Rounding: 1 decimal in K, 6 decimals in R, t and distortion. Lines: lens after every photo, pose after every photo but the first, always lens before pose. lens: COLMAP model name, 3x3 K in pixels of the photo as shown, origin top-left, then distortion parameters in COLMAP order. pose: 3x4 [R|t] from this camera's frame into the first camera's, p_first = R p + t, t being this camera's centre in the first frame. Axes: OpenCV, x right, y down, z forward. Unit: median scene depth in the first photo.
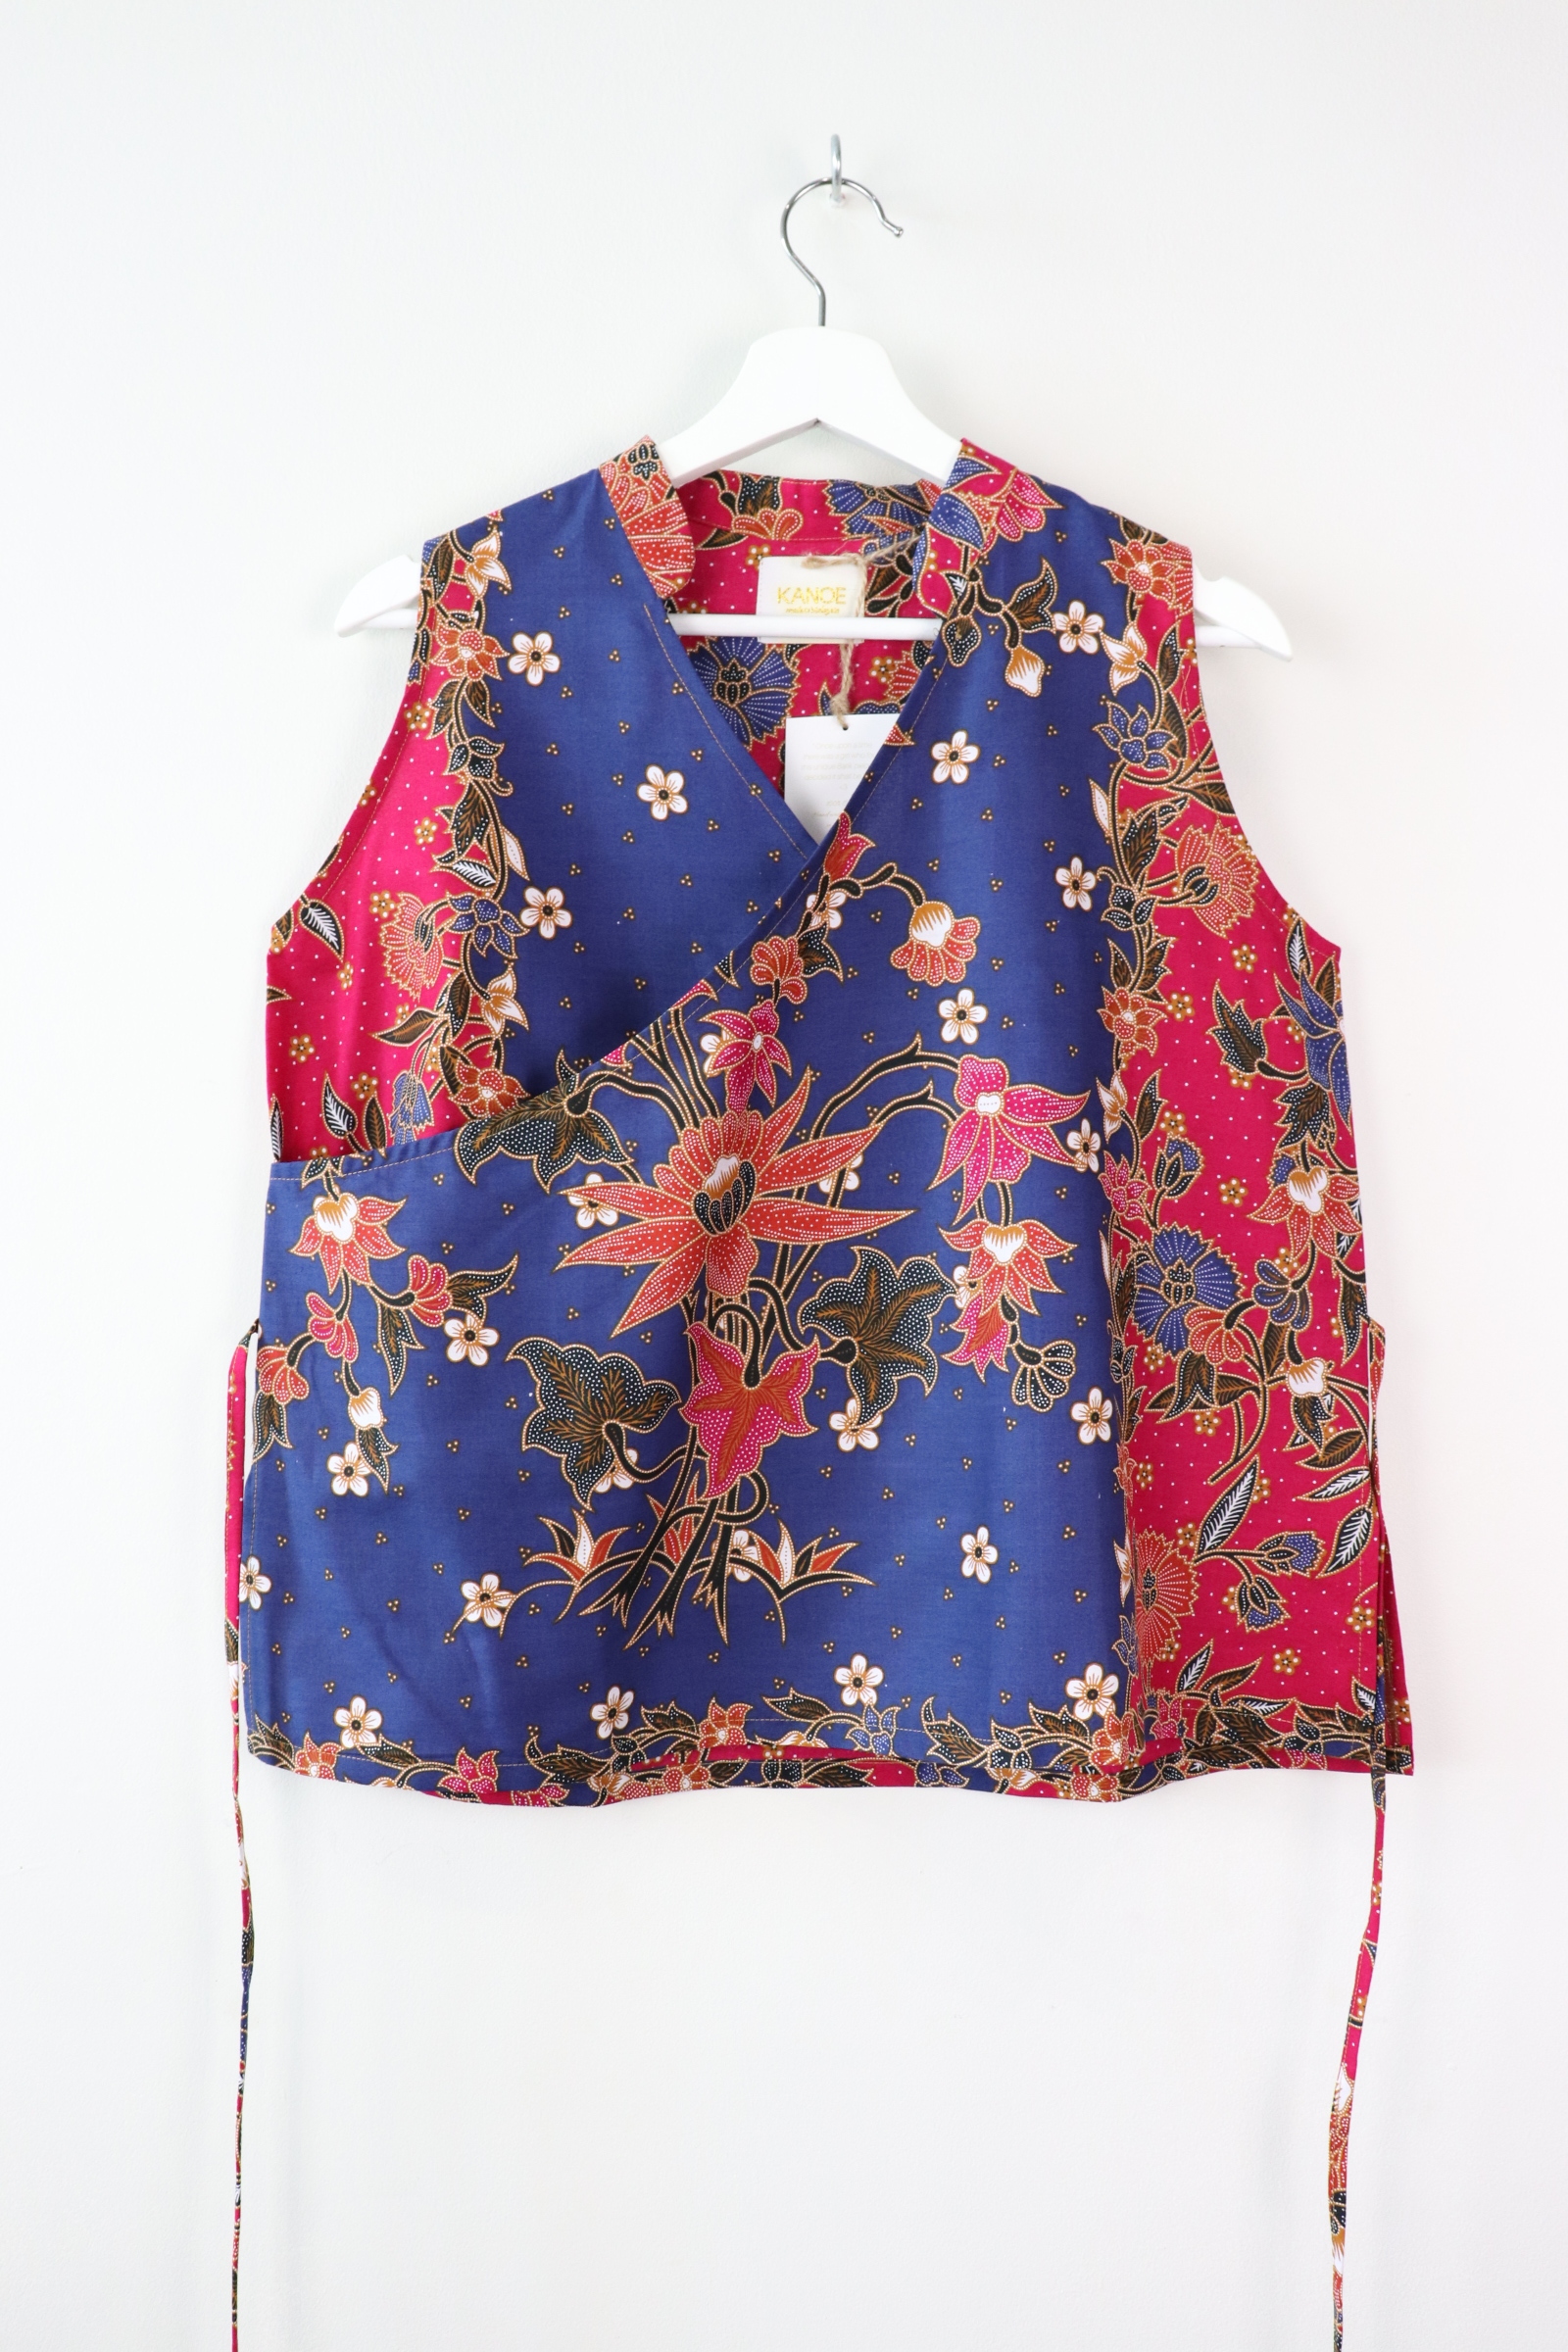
lens RADIAL K [[2075.6, 0, 808.8], [0, 2075.6, 1154.7], [0, 0, 1]] dist [-0.220768, 0.209859]
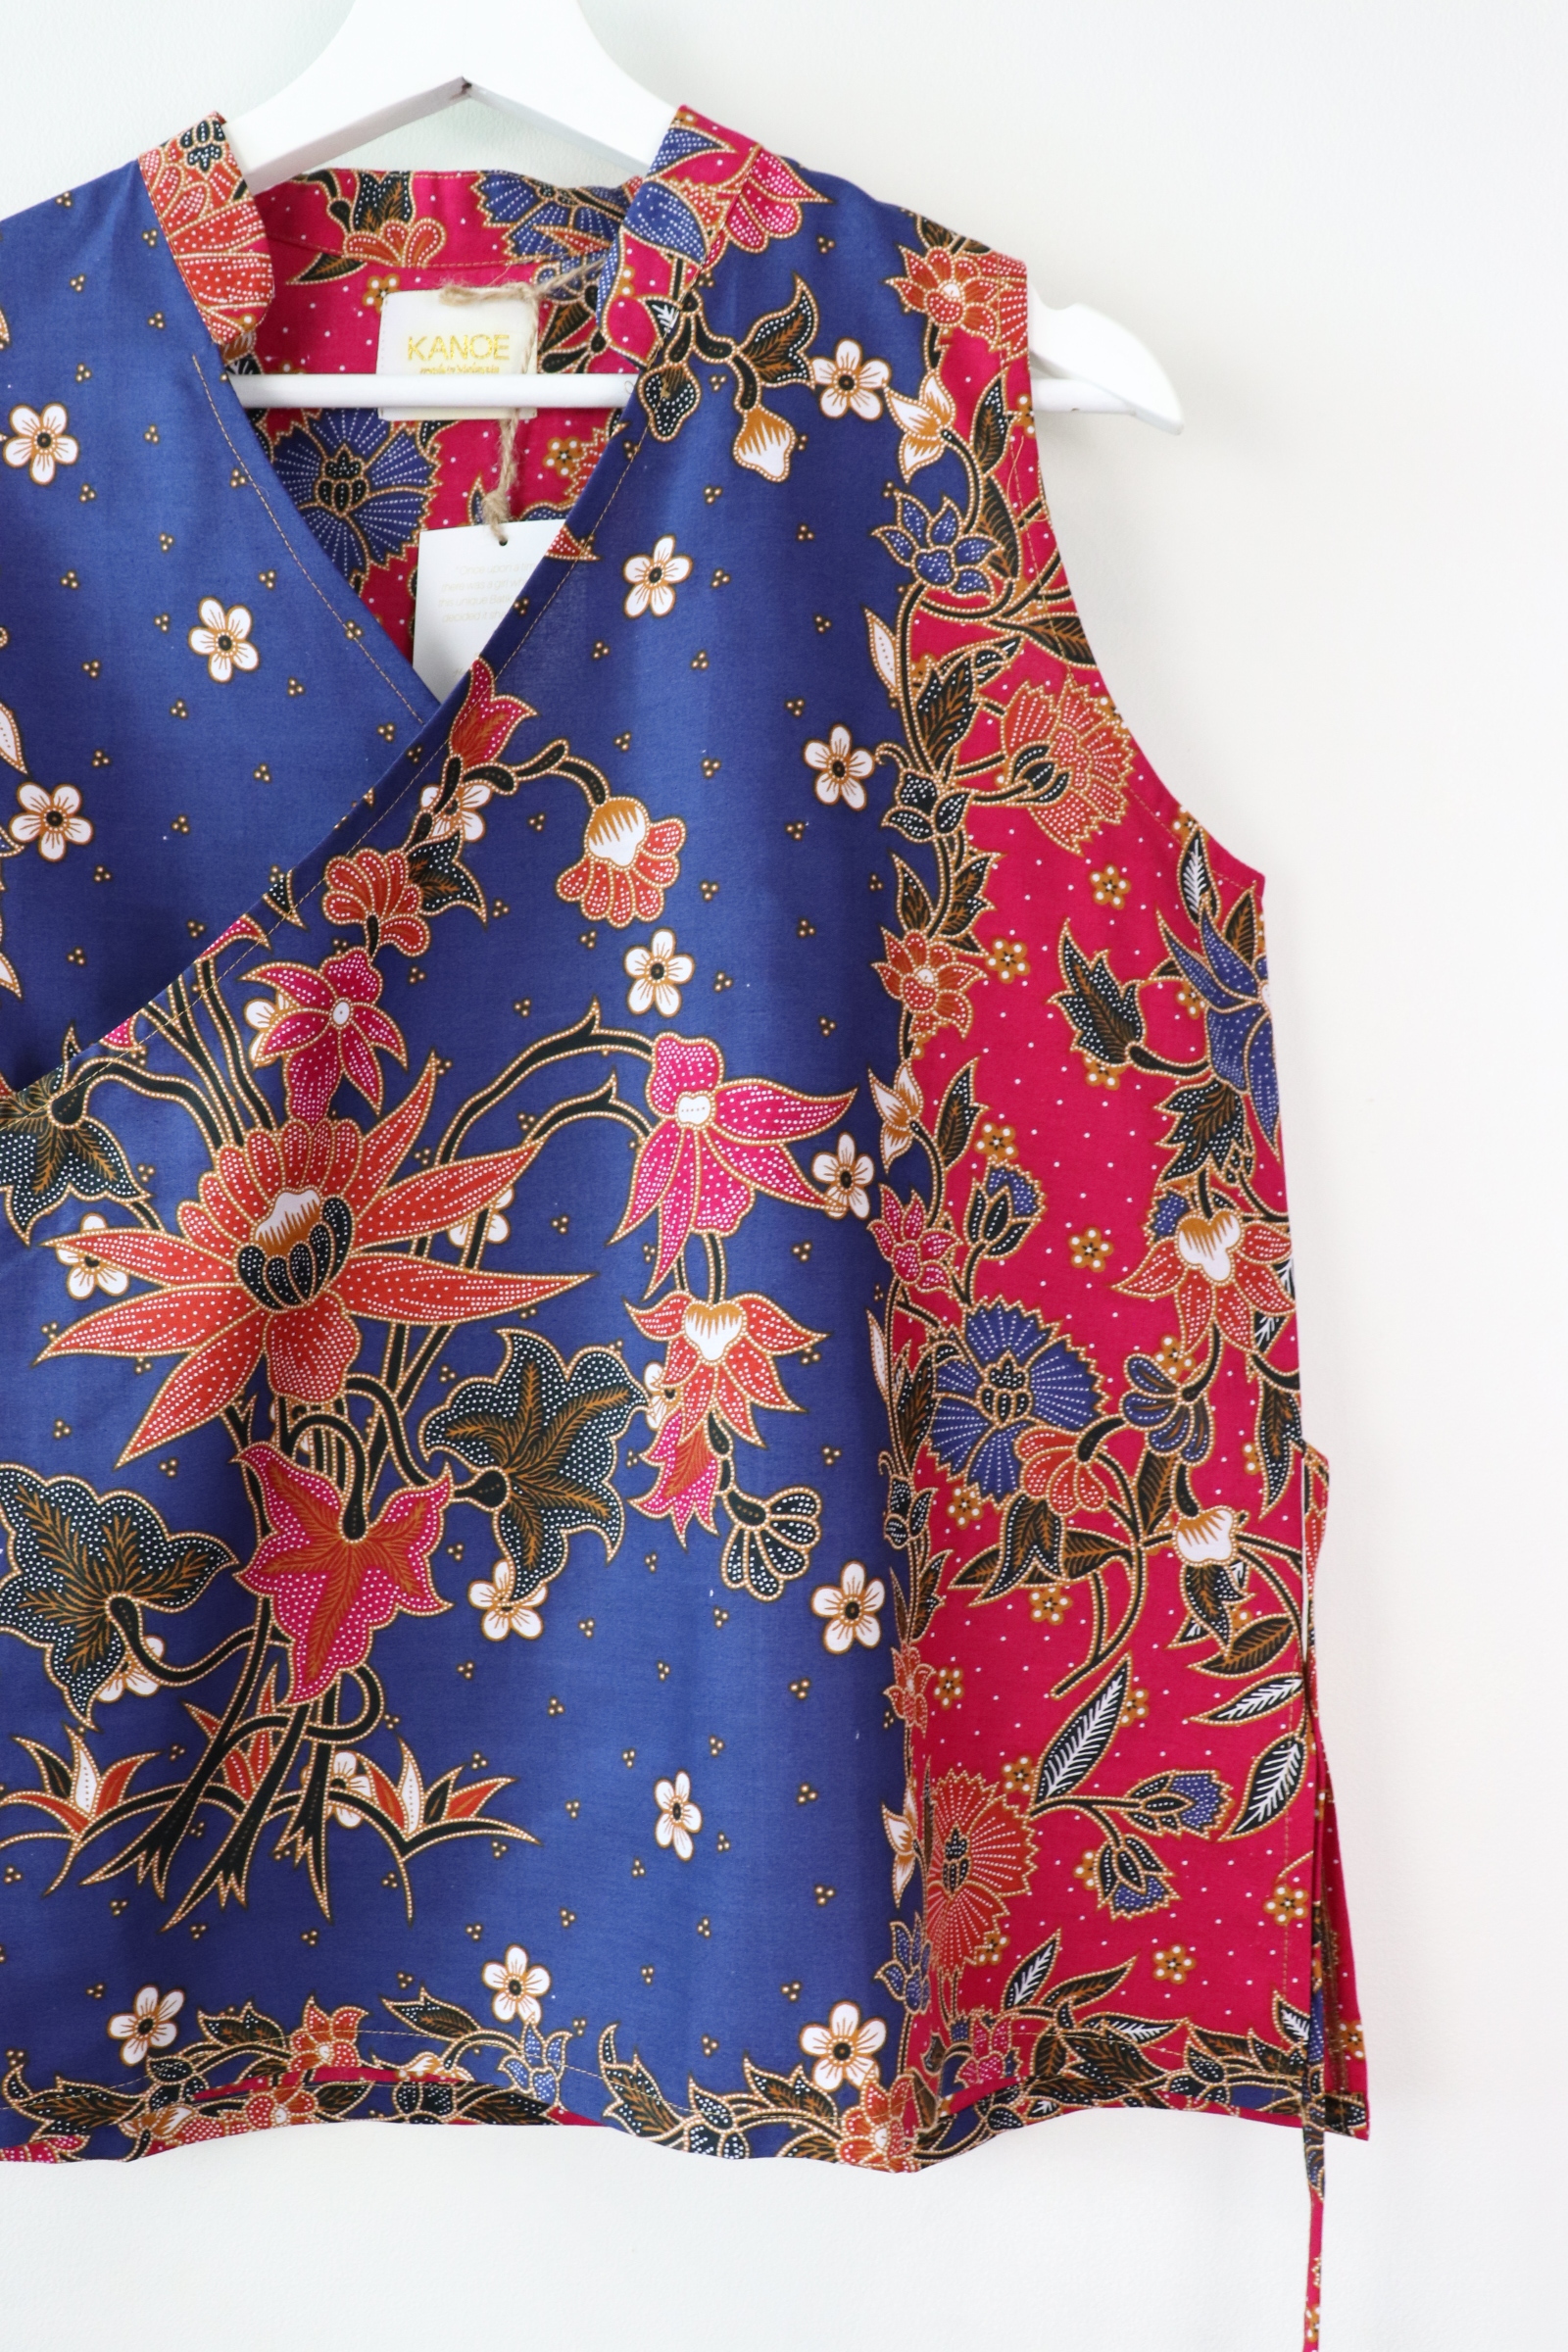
lens RADIAL K [[2075.6, 0, 808.8], [0, 2075.6, 1154.7], [0, 0, 1]] dist [-0.220768, 0.209859]
pose [[0.999978, 0.004615, -0.004787, 0.121287], [-0.004677, 0.999905, -0.012970, -0.002565], [0.004727, 0.012992, 0.999904, 0.353930]]
